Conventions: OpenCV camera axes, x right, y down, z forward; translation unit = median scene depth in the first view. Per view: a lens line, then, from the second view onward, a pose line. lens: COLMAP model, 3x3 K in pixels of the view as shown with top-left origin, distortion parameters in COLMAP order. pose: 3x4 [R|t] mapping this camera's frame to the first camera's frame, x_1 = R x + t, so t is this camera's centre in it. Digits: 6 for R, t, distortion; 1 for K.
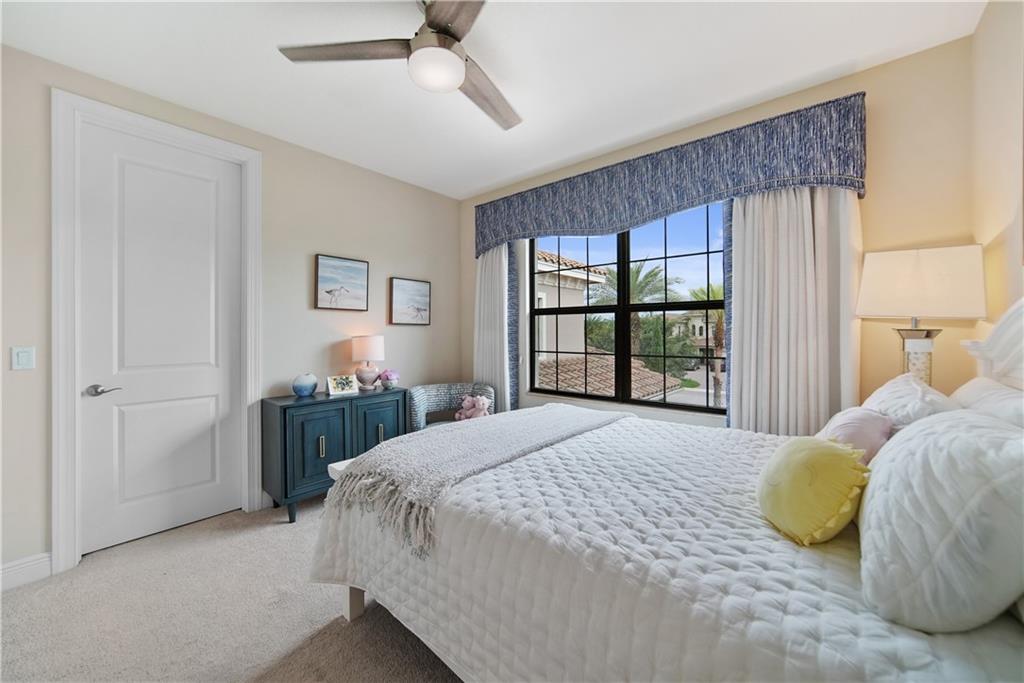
lens RADIAL K [[380.6, 0, 511.6], [0, 380.6, 334.7], [0, 0, 1]] dist [-0.012700, 0.001085]
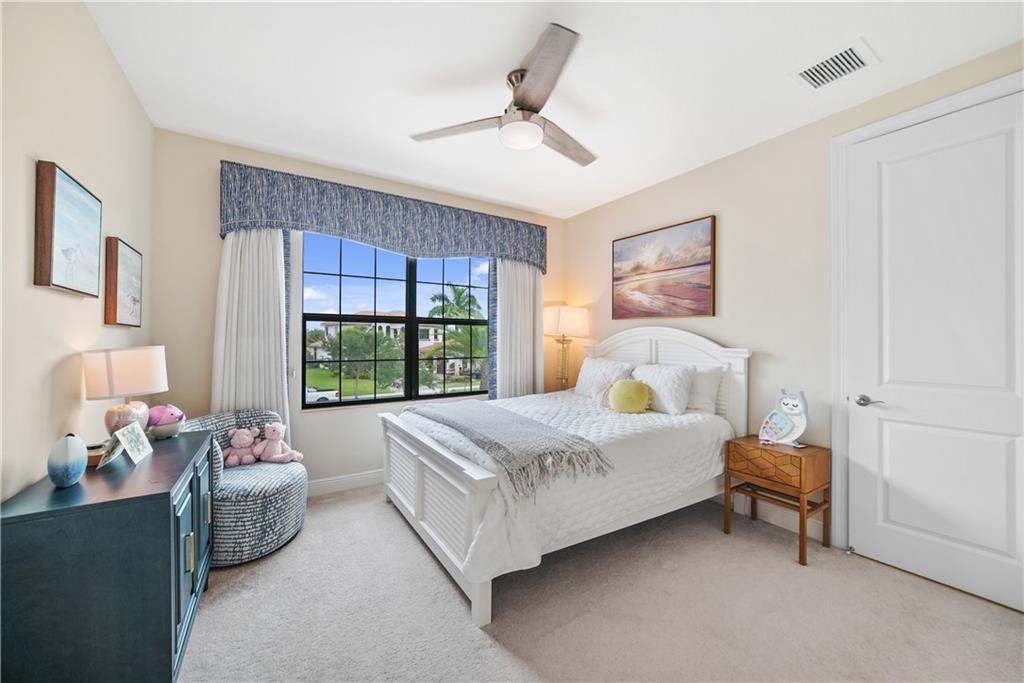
lens RADIAL K [[380.6, 0, 510.7], [0, 380.6, 339.6], [0, 0, 1]] dist [-0.012700, 0.001085]
pose [[0.310052, 0.004613, 0.950708, -0.723679], [0.003099, 0.999978, -0.005862, -0.000421], [-0.950714, 0.004764, 0.310031, 0.336513]]
